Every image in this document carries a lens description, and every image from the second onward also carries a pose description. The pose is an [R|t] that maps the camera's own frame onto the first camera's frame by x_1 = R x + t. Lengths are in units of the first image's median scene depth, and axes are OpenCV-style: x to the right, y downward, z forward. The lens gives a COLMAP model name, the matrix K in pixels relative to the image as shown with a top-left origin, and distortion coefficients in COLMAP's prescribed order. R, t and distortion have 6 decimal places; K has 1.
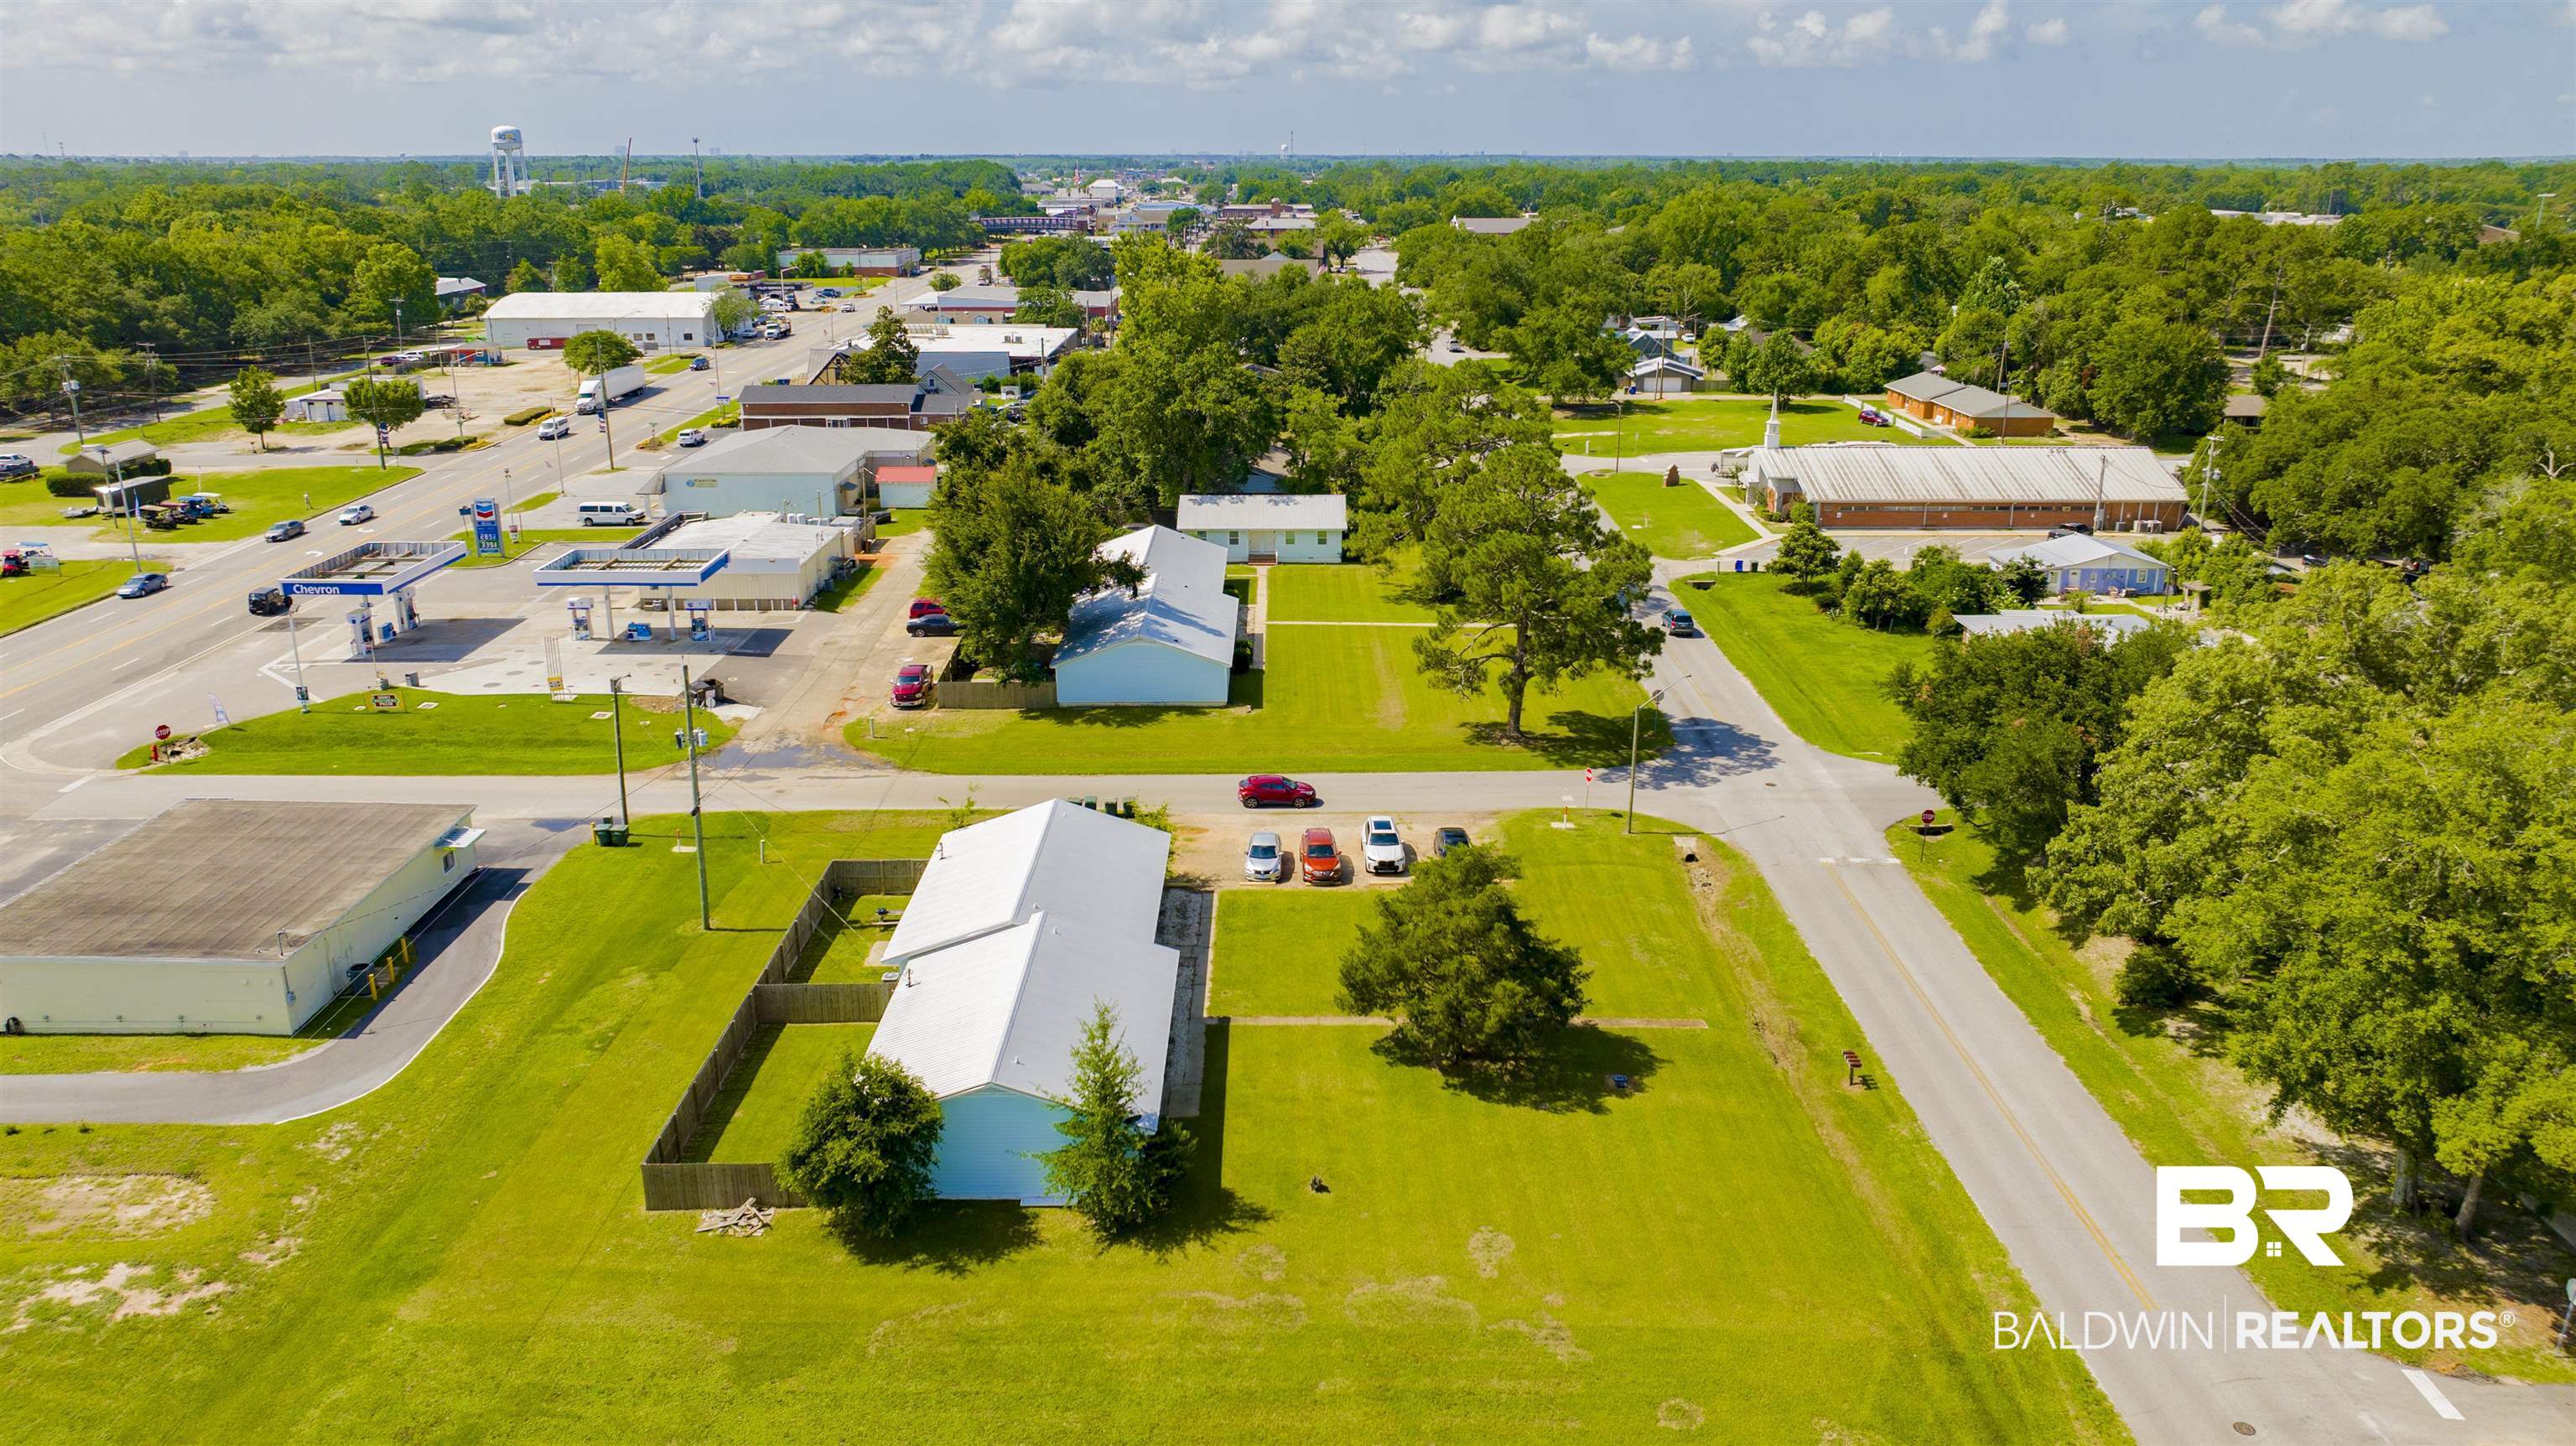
lens RADIAL K [[1825.0, 0, 1289.5], [0, 1825.0, 719.3], [0, 0, 1]] dist [-0.028331, 0.023673]
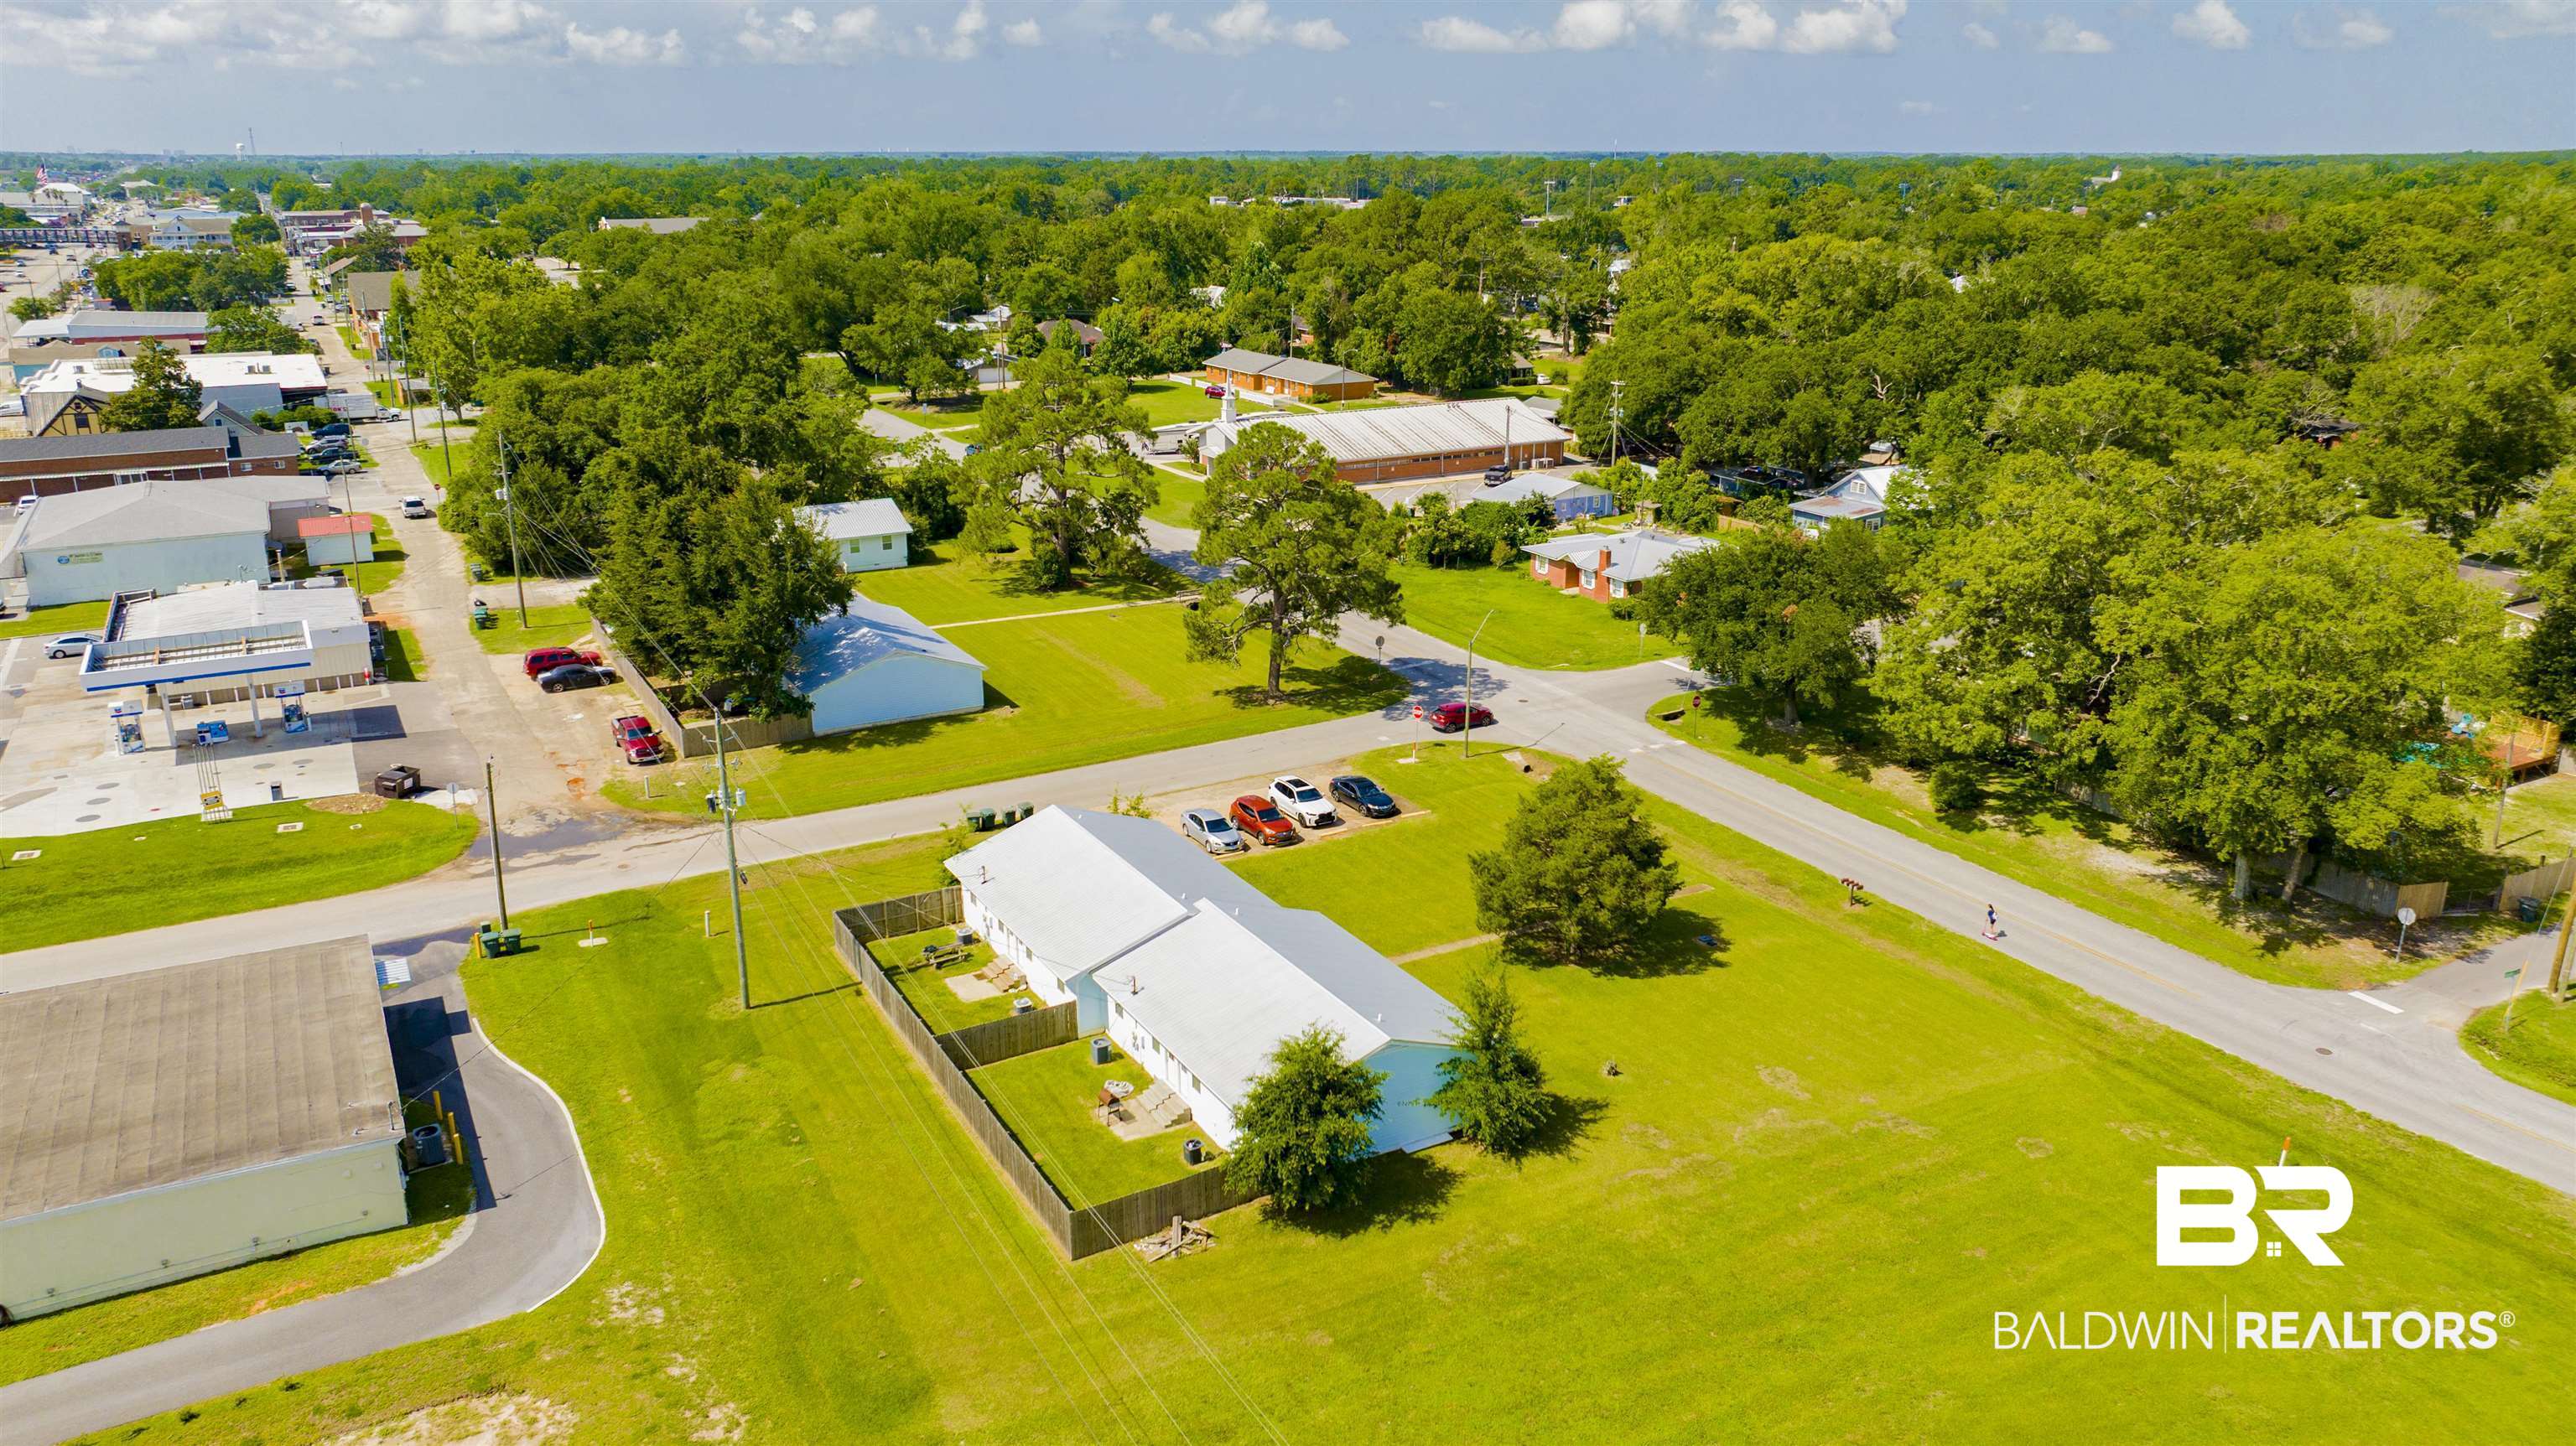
lens RADIAL K [[1819.3, 0, 1288.0], [0, 1819.3, 723.0], [0, 0, 1]] dist [-0.012064, -0.004606]
pose [[0.872901, -0.147679, 0.465010, -0.352593], [0.145811, 0.988495, 0.040216, -0.015938], [-0.465599, 0.032699, 0.884391, 0.052895]]
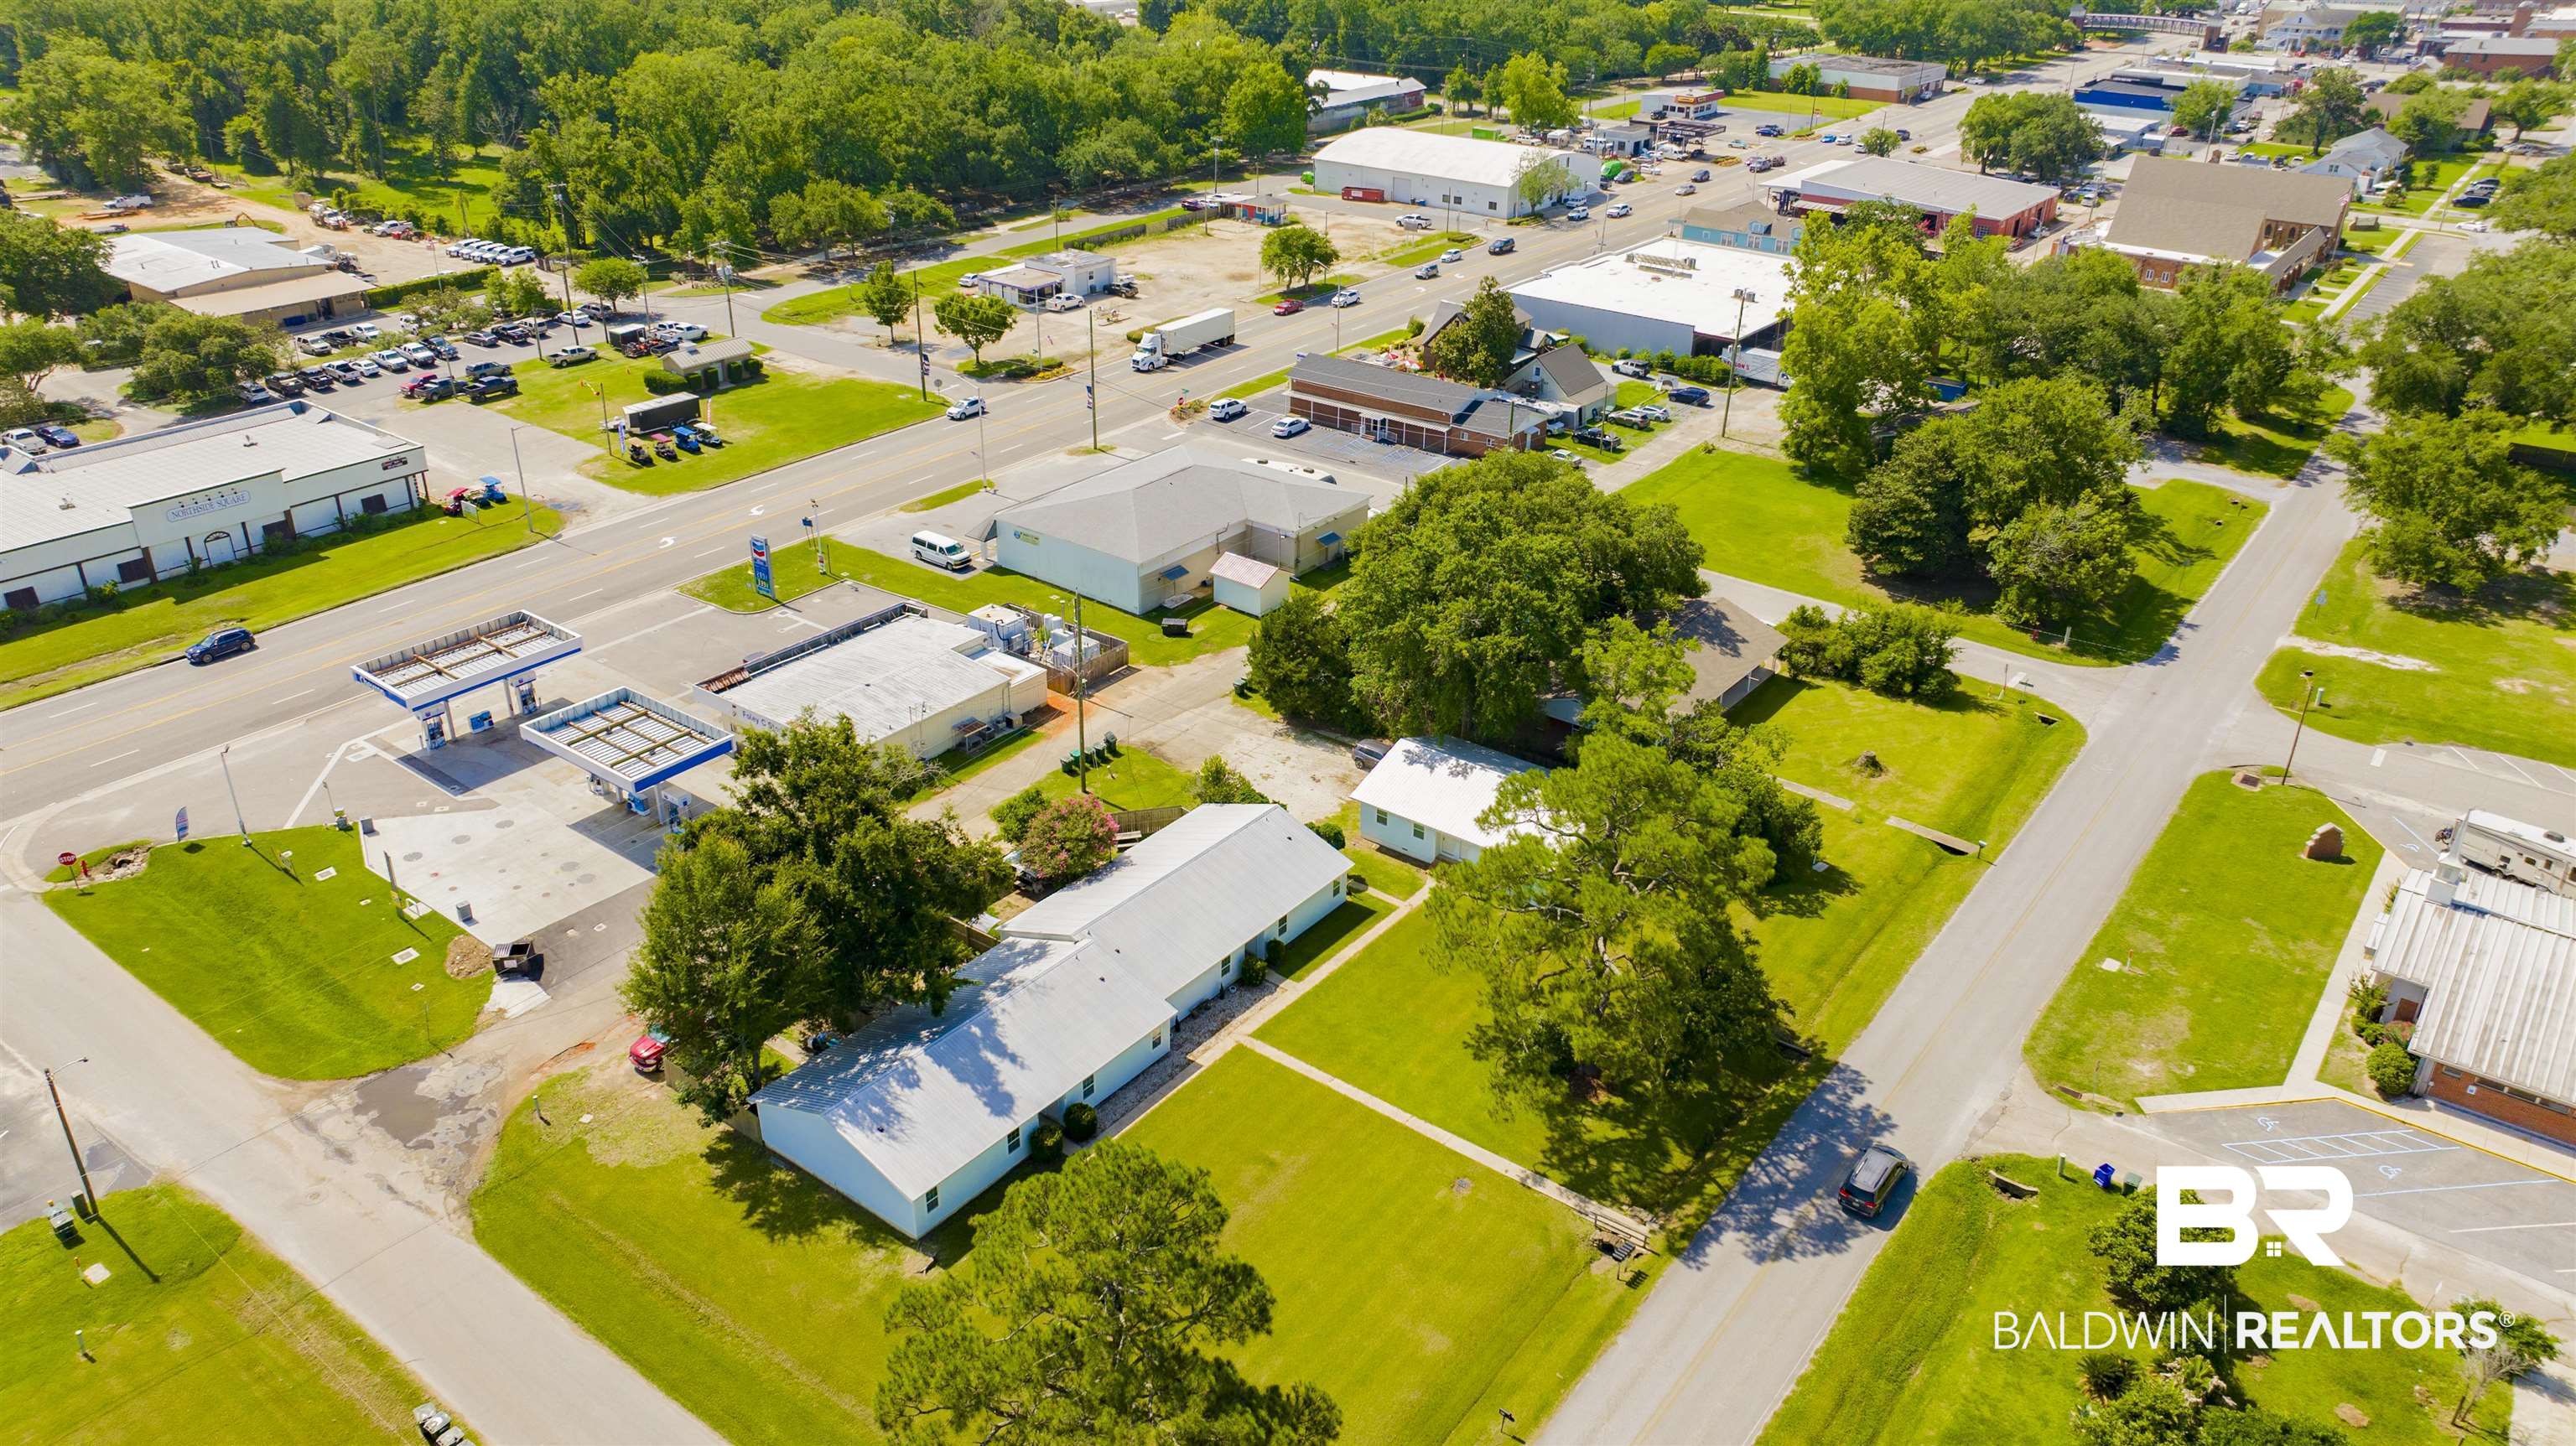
lens RADIAL K [[1794.7, 0, 1295.2], [0, 1794.7, 730.6], [0, 0, 1]] dist [-0.029209, 0.020417]
pose [[0.793381, 0.286052, -0.537328, 0.398695], [-0.194087, 0.955511, 0.222101, -0.380391], [0.576955, -0.071922, 0.813603, 0.540533]]
